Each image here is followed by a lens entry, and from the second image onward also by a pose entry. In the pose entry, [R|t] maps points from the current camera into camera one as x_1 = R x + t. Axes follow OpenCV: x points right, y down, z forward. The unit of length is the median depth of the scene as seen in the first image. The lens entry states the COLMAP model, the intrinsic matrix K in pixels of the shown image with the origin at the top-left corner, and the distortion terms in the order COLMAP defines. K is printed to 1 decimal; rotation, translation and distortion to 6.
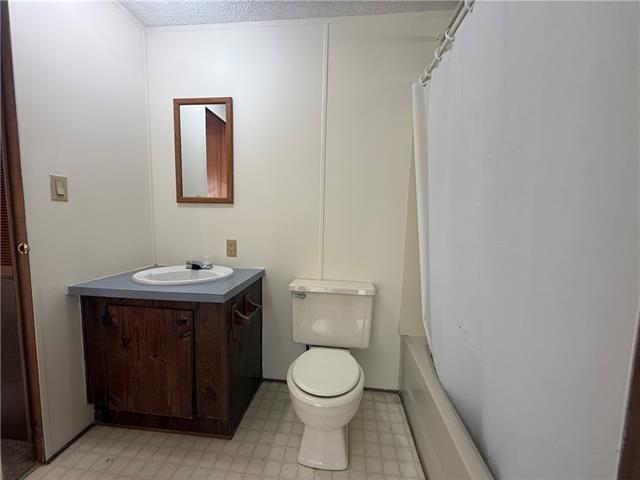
lens RADIAL K [[254.9, 0, 318.6], [0, 254.9, 239.5], [0, 0, 1]] dist [0.000606, 0.000057]
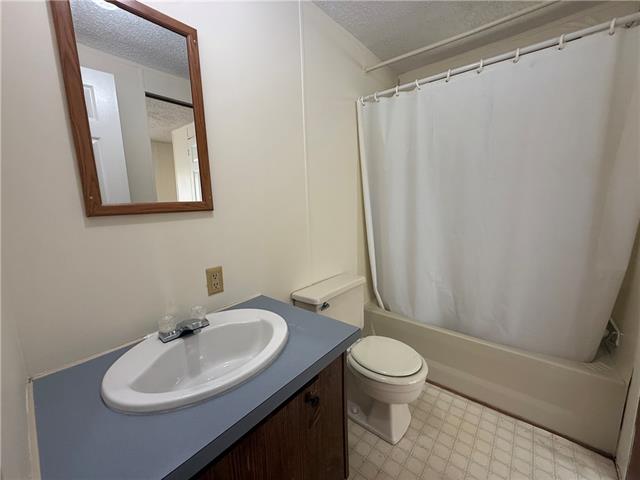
lens RADIAL K [[254.9, 0, 318.6], [0, 254.9, 239.5], [0, 0, 1]] dist [0.000606, 0.000057]
pose [[0.564955, -0.161135, 0.809235, -0.706423], [0.116832, 0.986487, 0.114865, -0.112527], [-0.816808, 0.029652, 0.576146, 0.426758]]
